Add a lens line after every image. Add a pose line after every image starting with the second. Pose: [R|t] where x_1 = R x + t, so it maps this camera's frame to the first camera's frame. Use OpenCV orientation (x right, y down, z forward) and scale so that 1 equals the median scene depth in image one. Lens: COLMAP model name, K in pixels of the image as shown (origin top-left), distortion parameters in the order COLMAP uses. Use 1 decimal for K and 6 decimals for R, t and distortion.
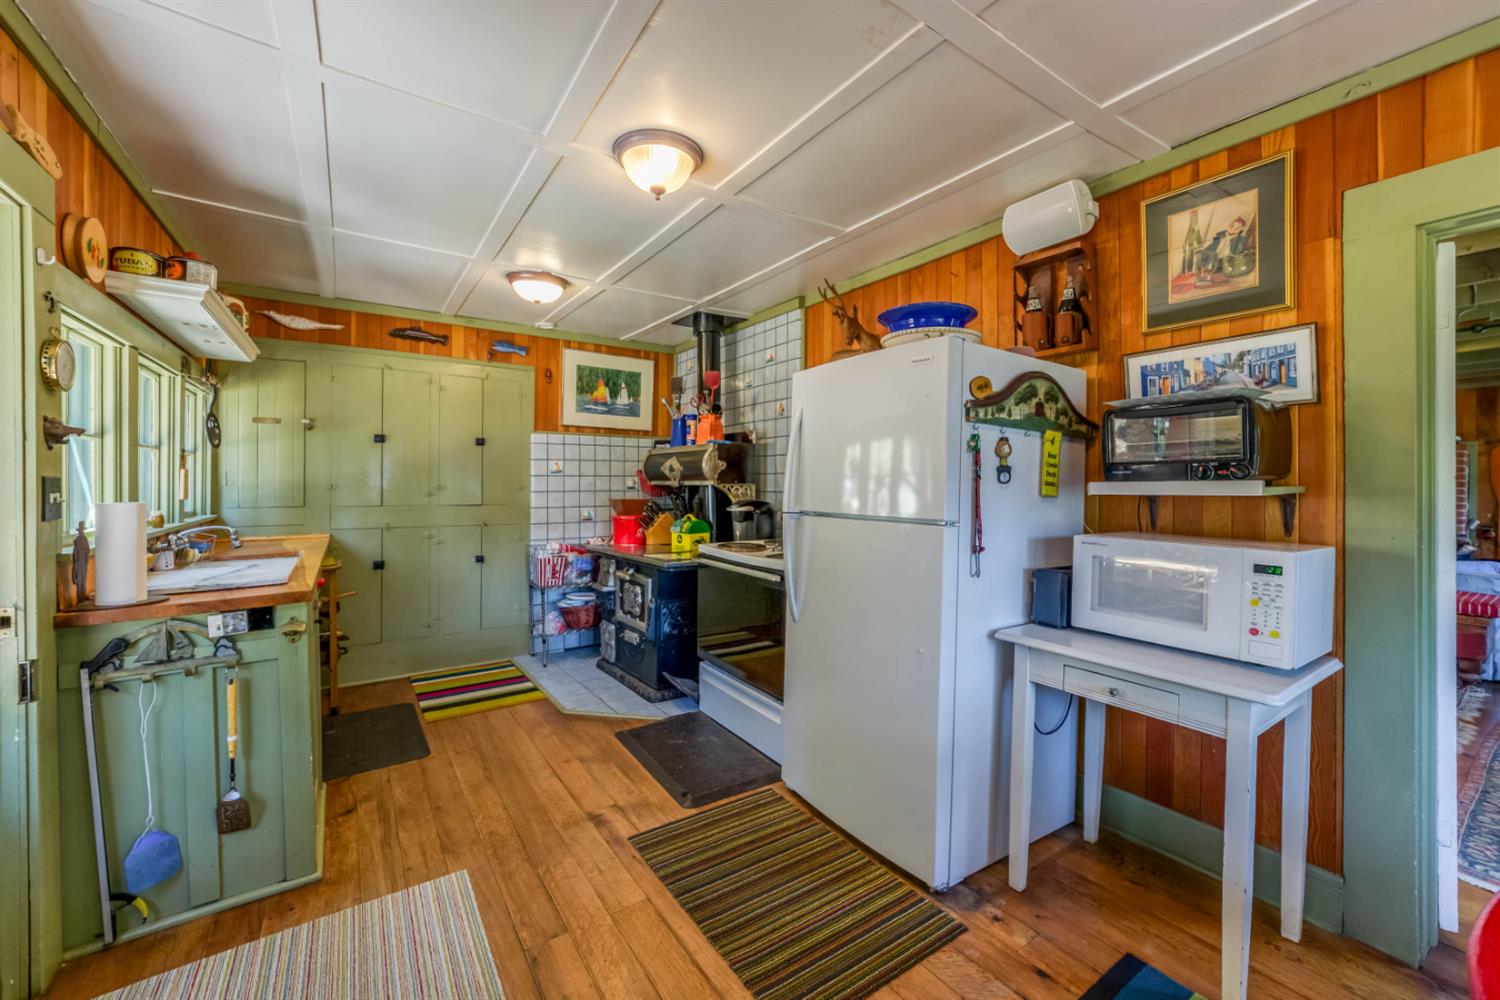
lens RADIAL K [[585.0, 0, 745.2], [0, 585.0, 486.0], [0, 0, 1]] dist [-0.001625, -0.000049]
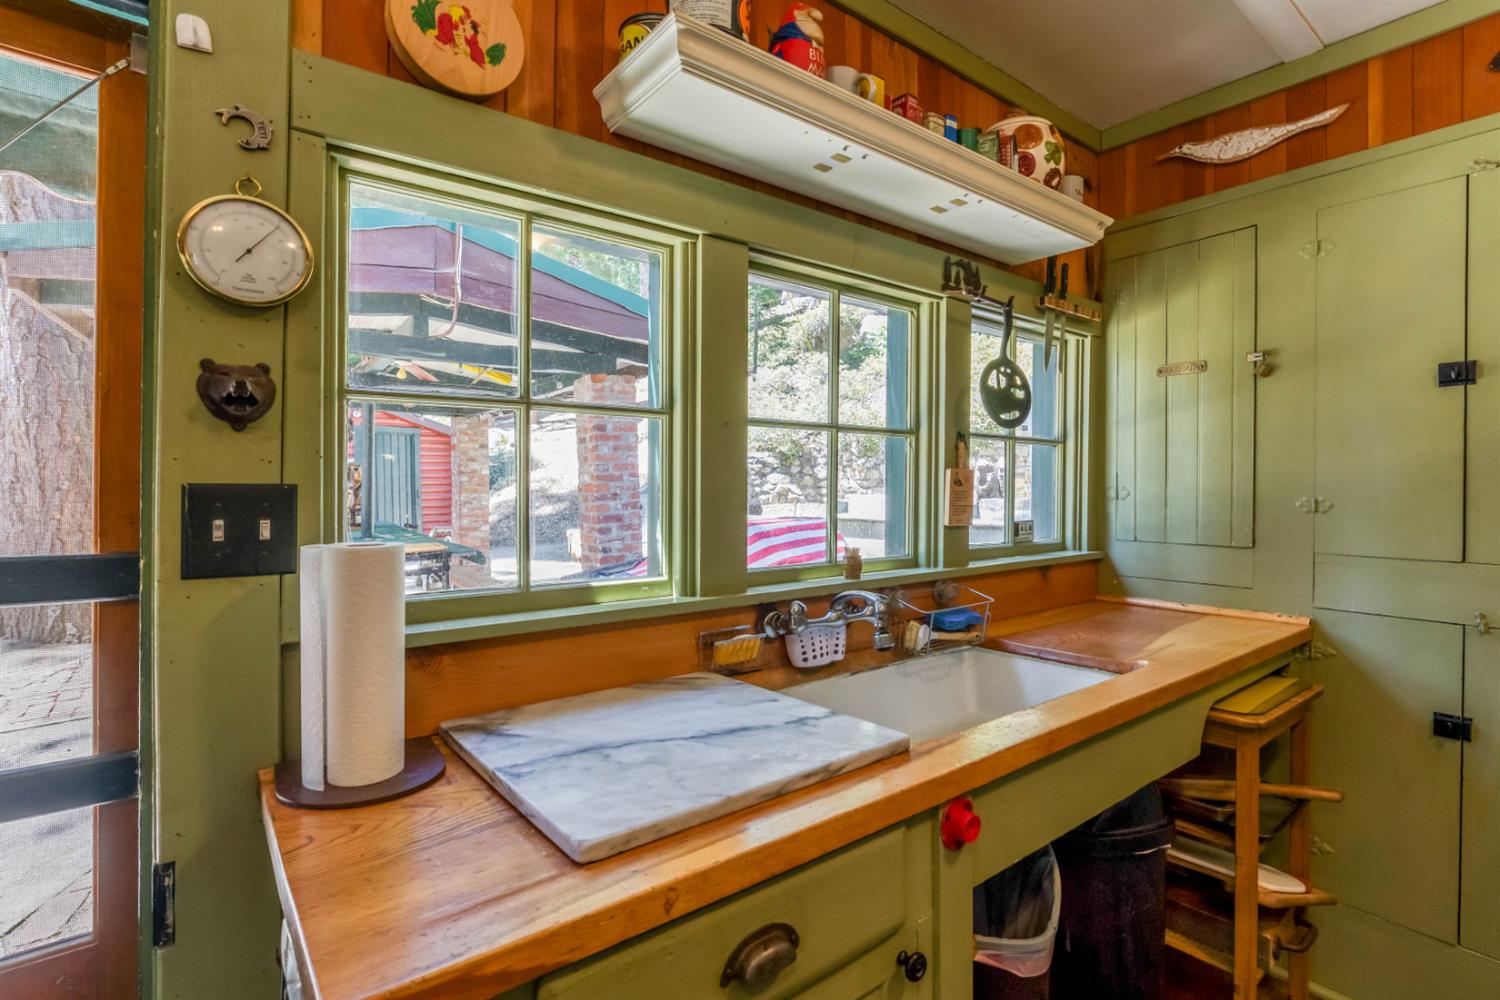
lens RADIAL K [[677.7, 0, 747.8], [0, 677.7, 484.0], [0, 0, 1]] dist [-0.013133, 0.000294]
pose [[0.055758, -0.001084, -0.998444, -0.256328], [-0.008802, 0.999960, -0.001577, -0.009701], [0.998406, 0.008876, 0.055746, 0.575247]]
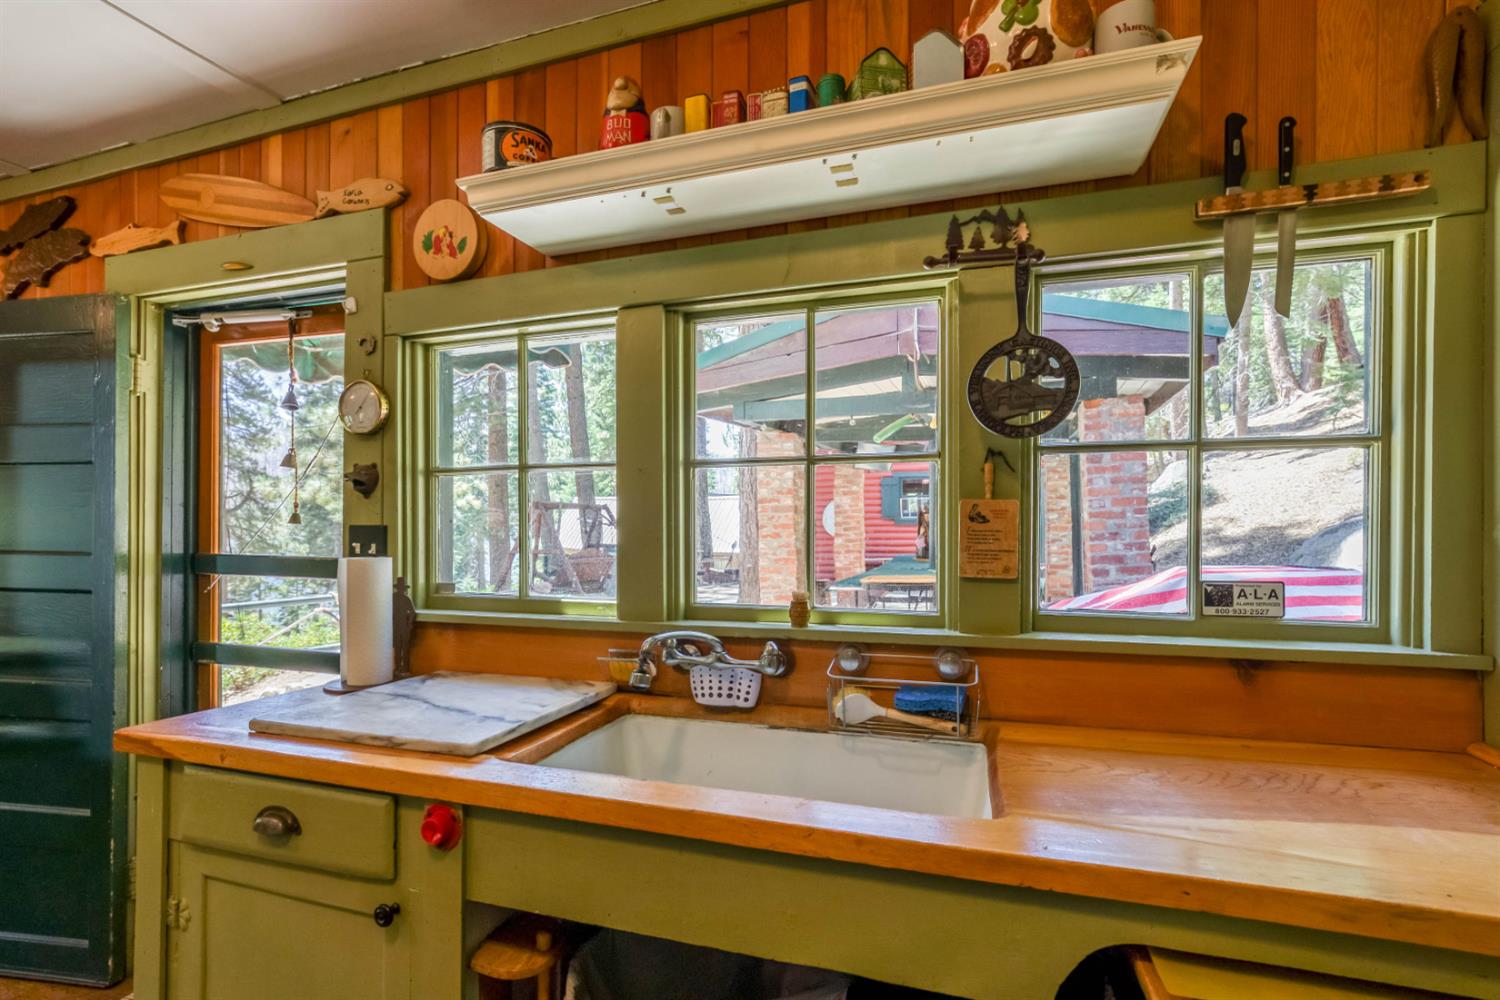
lens RADIAL K [[677.7, 0, 783.6], [0, 677.7, 525.2], [0, 0, 1]] dist [-0.013133, 0.000294]
pose [[-0.768181, 0.005505, -0.640209, -0.420877], [0.000629, 0.999969, 0.007844, -0.011960], [0.640233, 0.005623, -0.768161, 0.947079]]
